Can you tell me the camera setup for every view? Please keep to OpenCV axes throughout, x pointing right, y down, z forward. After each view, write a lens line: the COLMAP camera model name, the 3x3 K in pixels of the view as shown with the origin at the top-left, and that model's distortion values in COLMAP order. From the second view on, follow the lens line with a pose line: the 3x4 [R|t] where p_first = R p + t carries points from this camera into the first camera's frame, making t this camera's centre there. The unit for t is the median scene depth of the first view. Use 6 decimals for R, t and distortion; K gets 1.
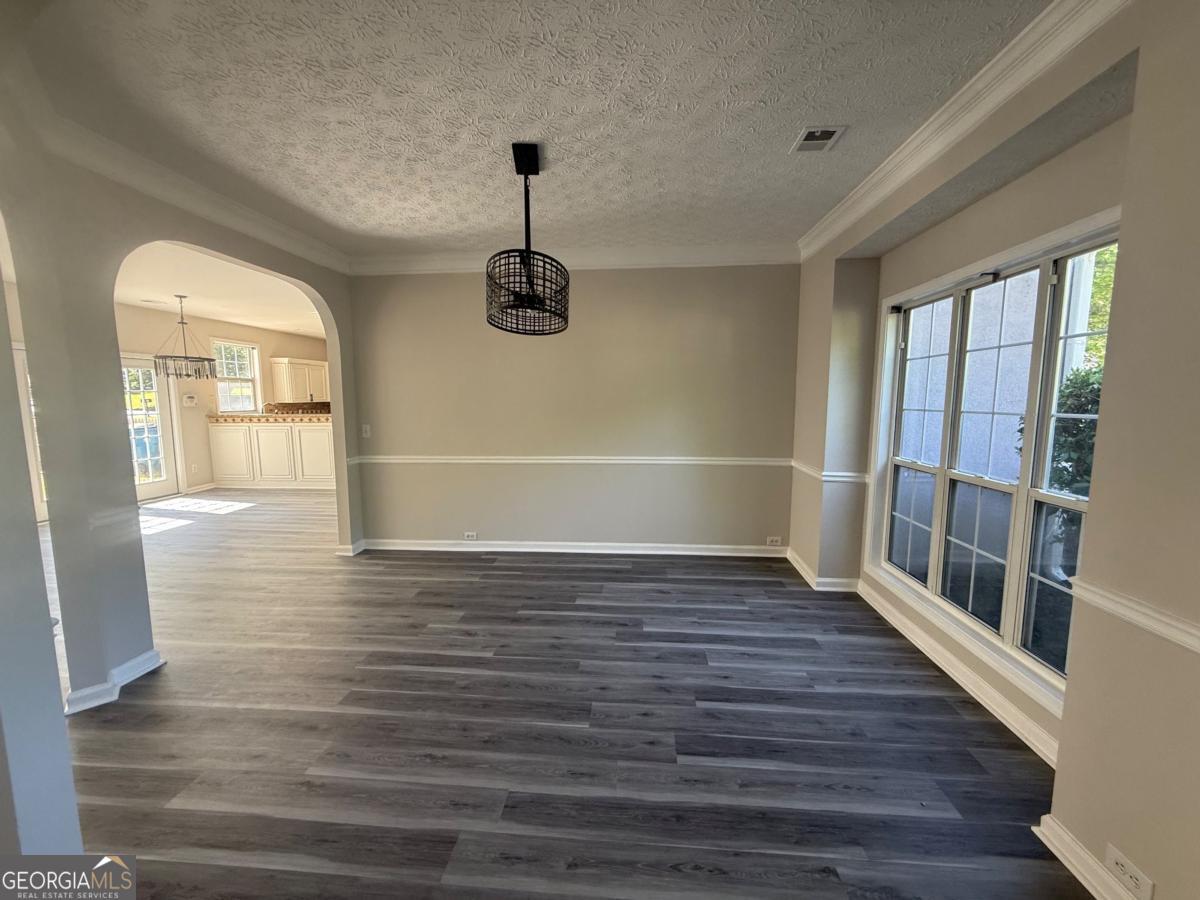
lens RADIAL K [[480.2, 0, 599.7], [0, 480.2, 451.6], [0, 0, 1]] dist [-0.000573, 0.000179]
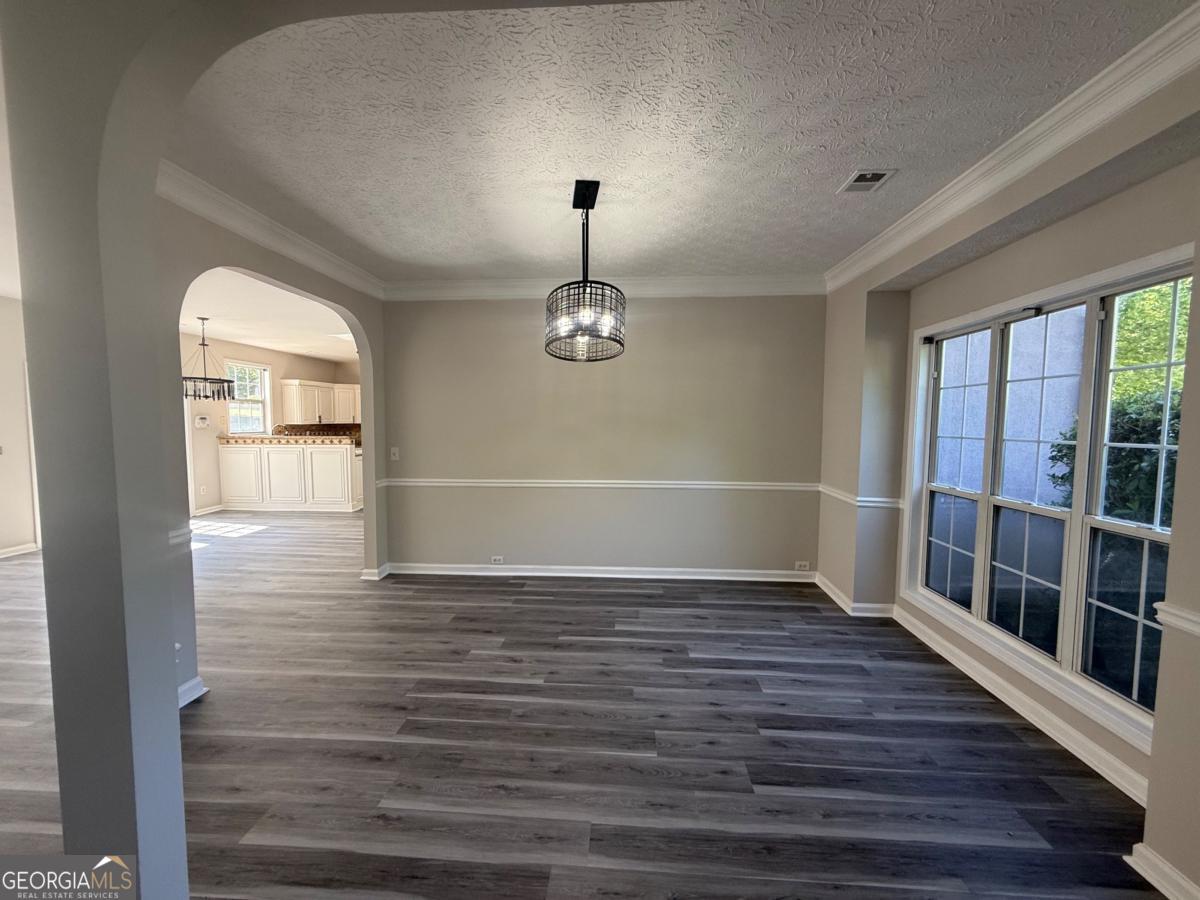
lens RADIAL K [[480.2, 0, 600.1], [0, 480.2, 451.3], [0, 0, 1]] dist [-0.000573, 0.000179]
pose [[0.999827, 0.006457, 0.017453, -0.136339], [-0.005602, 0.998800, -0.048649, -0.003374], [-0.017746, 0.048543, 0.998663, -0.012173]]
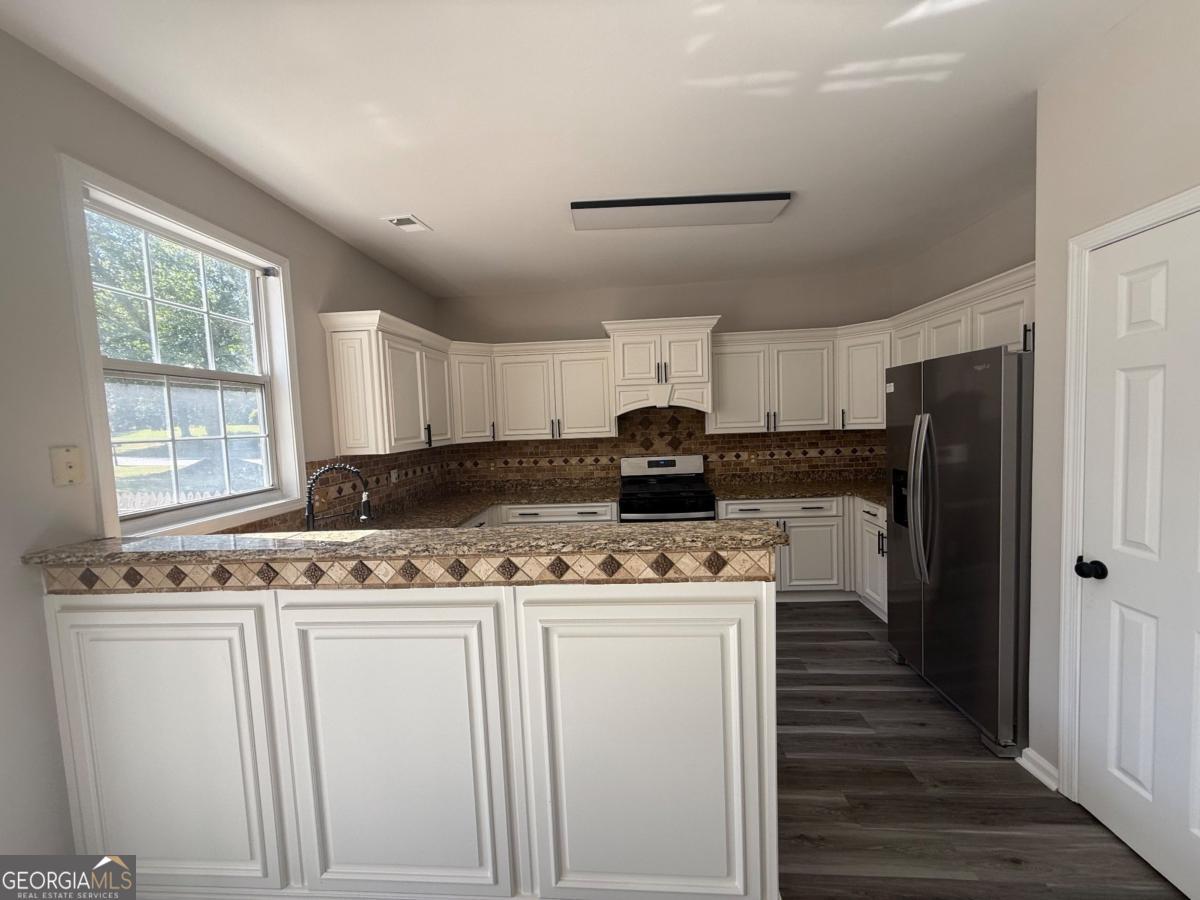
lens RADIAL K [[480.2, 0, 599.9], [0, 480.2, 450.3], [0, 0, 1]] dist [-0.000573, 0.000179]
pose [[0.999211, -0.039487, 0.004188, -1.833008], [0.039649, 0.997932, -0.050588, -0.300571], [-0.002182, 0.050714, 0.998711, 2.491121]]
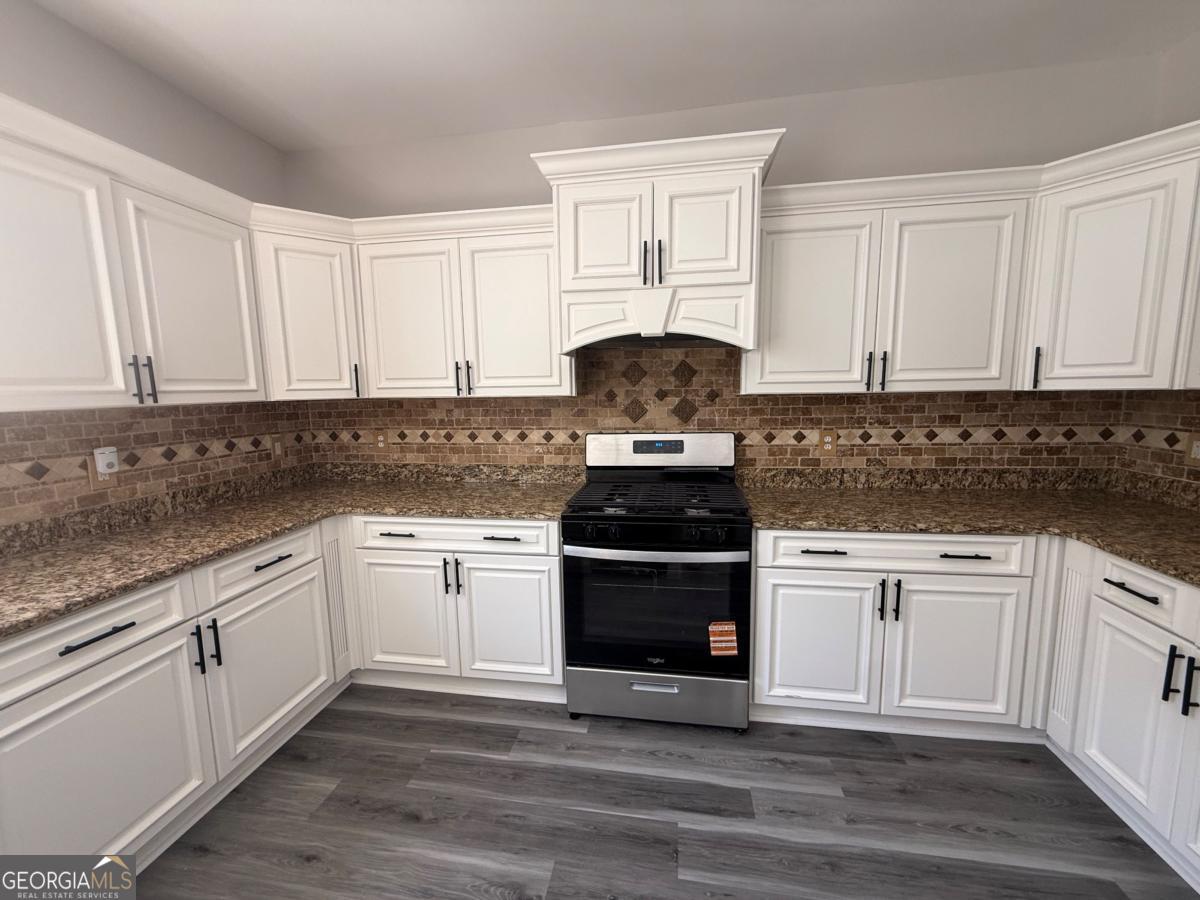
lens RADIAL K [[480.2, 0, 597.6], [0, 480.2, 451.6], [0, 0, 1]] dist [-0.000573, 0.000179]
pose [[0.996293, -0.006393, -0.085782, -1.790548], [0.007900, 0.999820, 0.017231, -0.309175], [0.085656, -0.017845, 0.996165, 2.661724]]
